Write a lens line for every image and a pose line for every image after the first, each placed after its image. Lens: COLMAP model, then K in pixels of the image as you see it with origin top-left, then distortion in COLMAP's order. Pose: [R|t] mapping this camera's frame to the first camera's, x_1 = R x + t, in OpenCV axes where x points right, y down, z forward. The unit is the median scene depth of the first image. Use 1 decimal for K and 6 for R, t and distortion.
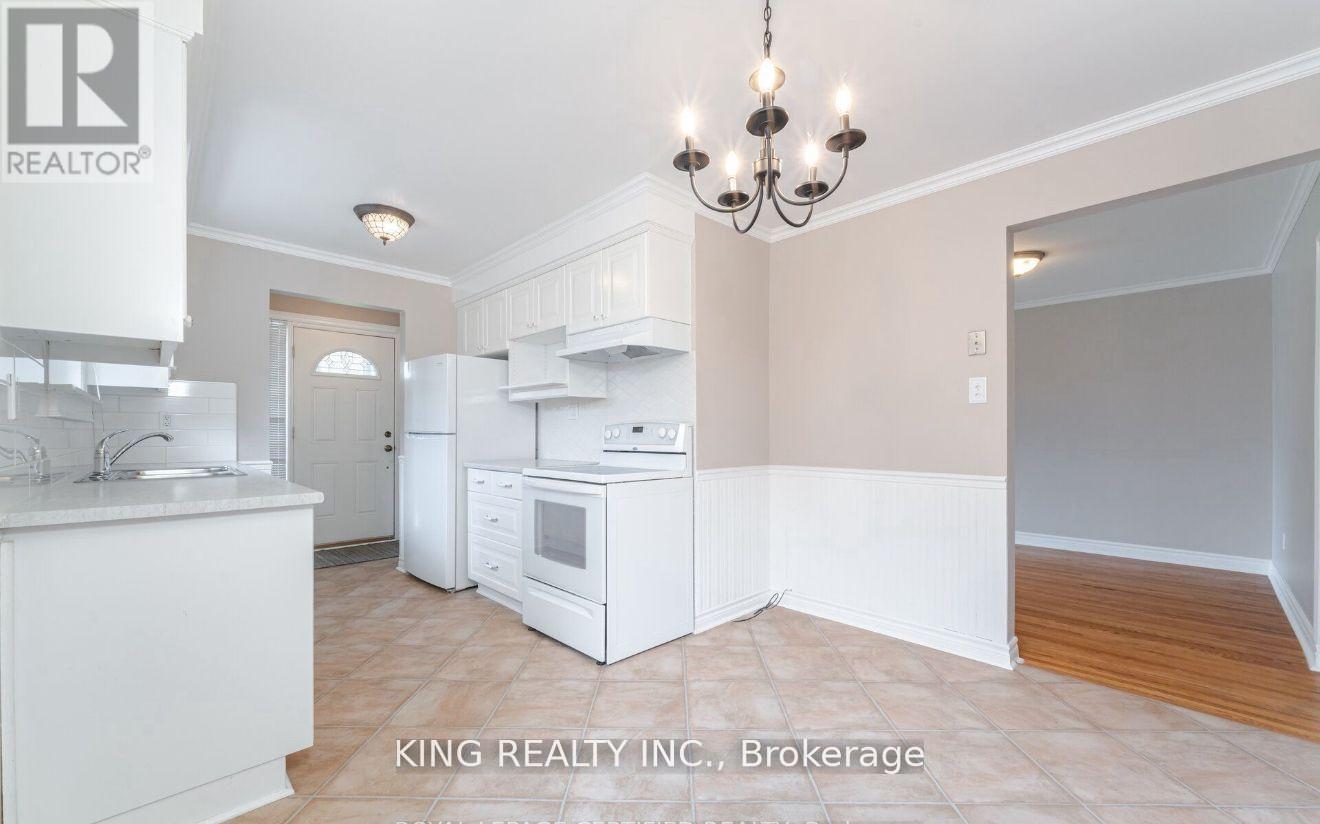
lens RADIAL K [[521.3, 0, 660.0], [0, 521.3, 432.8], [0, 0, 1]] dist [-0.000161, -0.000101]
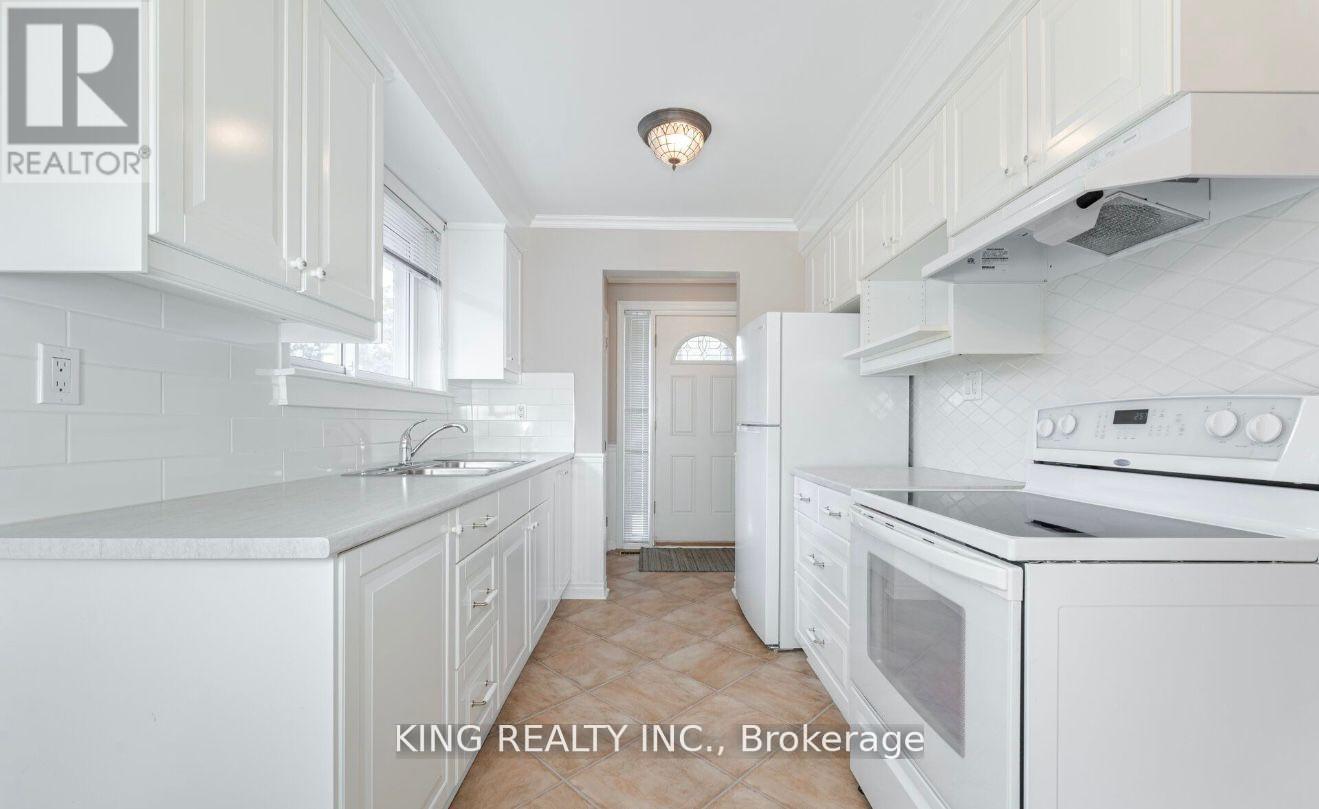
lens RADIAL K [[526.4, 0, 661.7], [0, 526.4, 425.9], [0, 0, 1]] dist [0.001496, 0.000036]
pose [[0.728199, 0.003968, -0.685354, -0.023805], [-0.002545, 0.999992, 0.003086, 0.000660], [0.685361, -0.000504, 0.728203, 0.384965]]
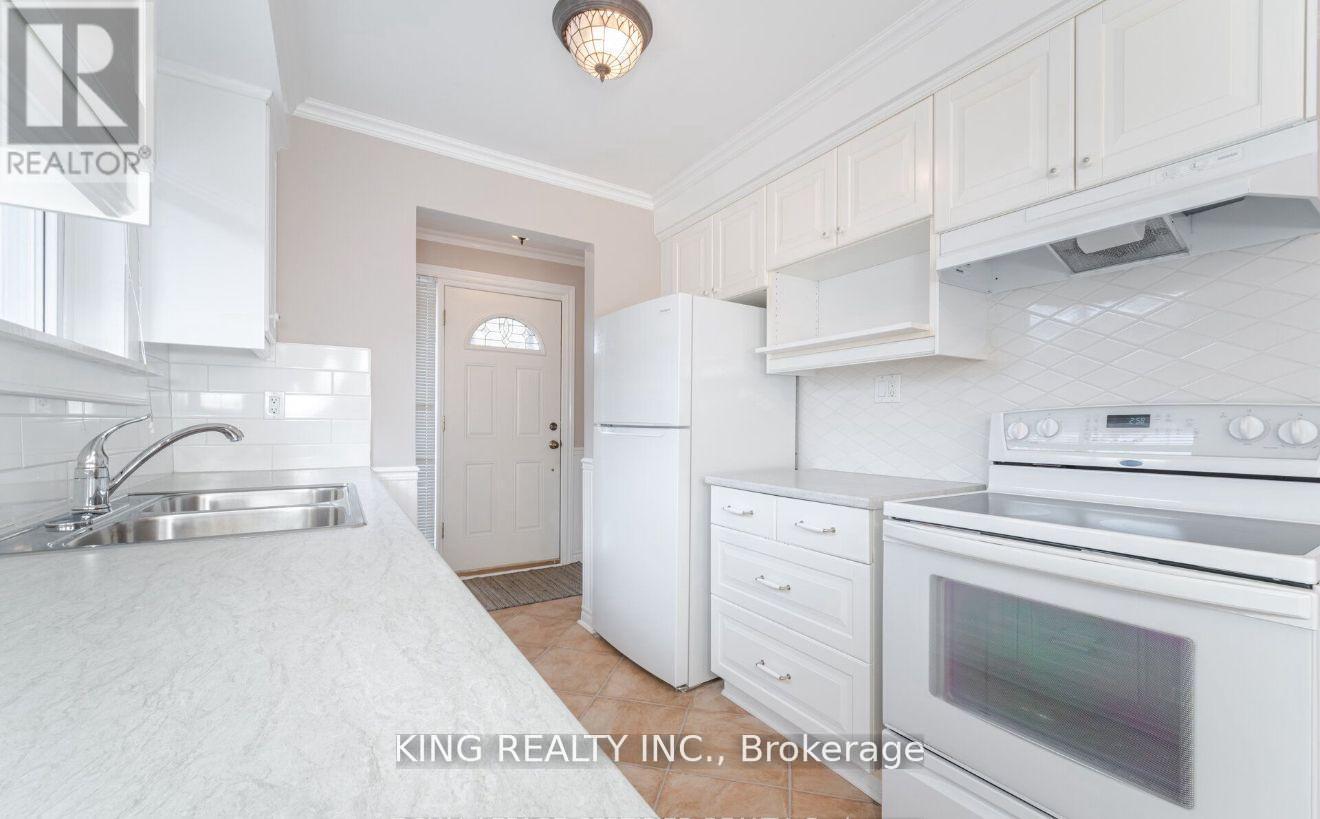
lens RADIAL K [[527.8, 0, 662.6], [0, 527.8, 425.3], [0, 0, 1]] dist [0.001309, 0.000024]
pose [[0.978373, 0.005654, -0.206770, -0.303819], [-0.005642, 0.999984, 0.000649, -0.000267], [0.206770, 0.000532, 0.978389, 0.409205]]
